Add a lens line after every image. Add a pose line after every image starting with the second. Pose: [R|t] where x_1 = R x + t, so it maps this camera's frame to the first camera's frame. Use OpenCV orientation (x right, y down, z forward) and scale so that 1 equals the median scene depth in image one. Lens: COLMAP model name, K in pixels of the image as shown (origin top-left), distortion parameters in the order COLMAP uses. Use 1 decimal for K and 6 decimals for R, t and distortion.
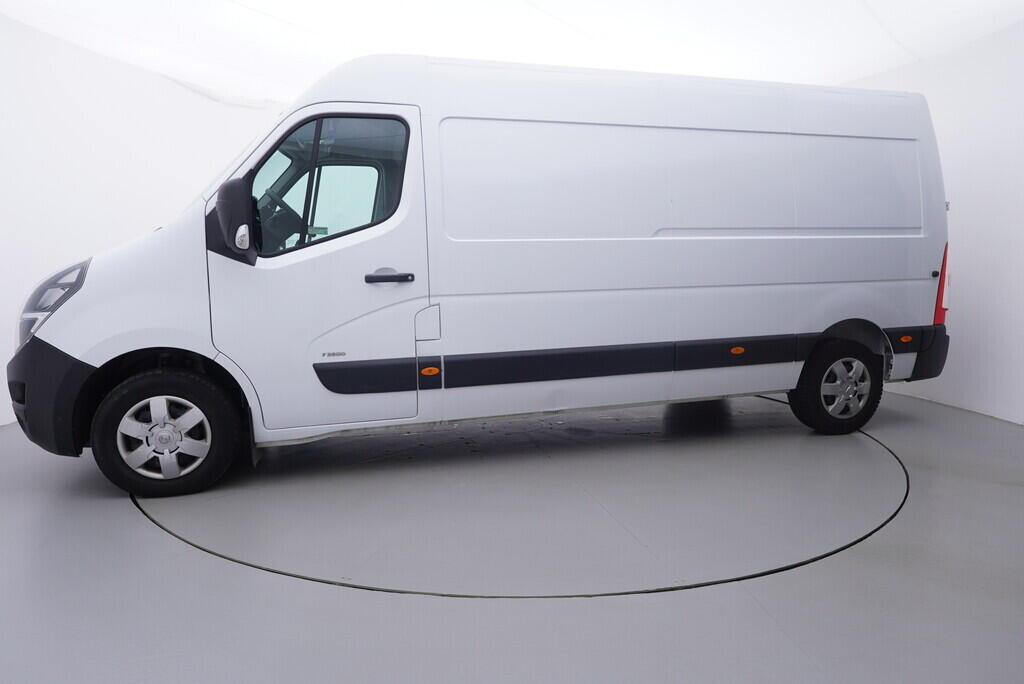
lens RADIAL K [[639.9, 0, 512.0], [0, 639.9, 342.0], [0, 0, 1]] dist [-0.004729, -0.001452]
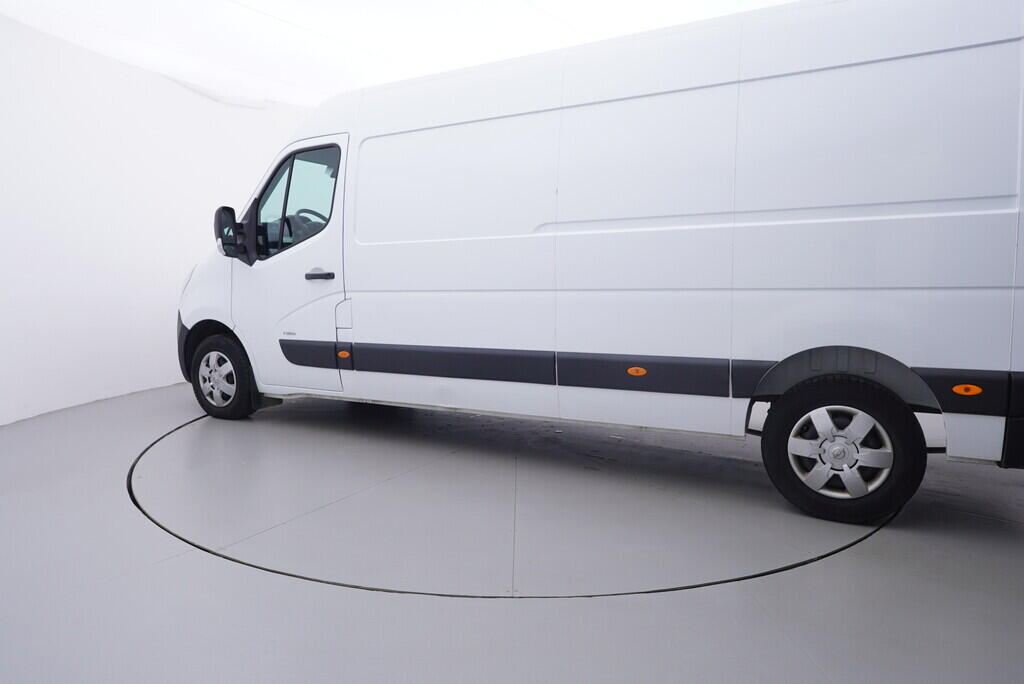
lens RADIAL K [[730.2, 0, 512.0], [0, 730.2, 342.0], [0, 0, 1]] dist [-0.009435, -0.003384]
pose [[0.661614, 0.083317, -0.745201, 0.949387], [-0.074382, 0.996199, 0.045341, -0.054311], [0.746146, 0.025431, 0.665297, 0.286022]]
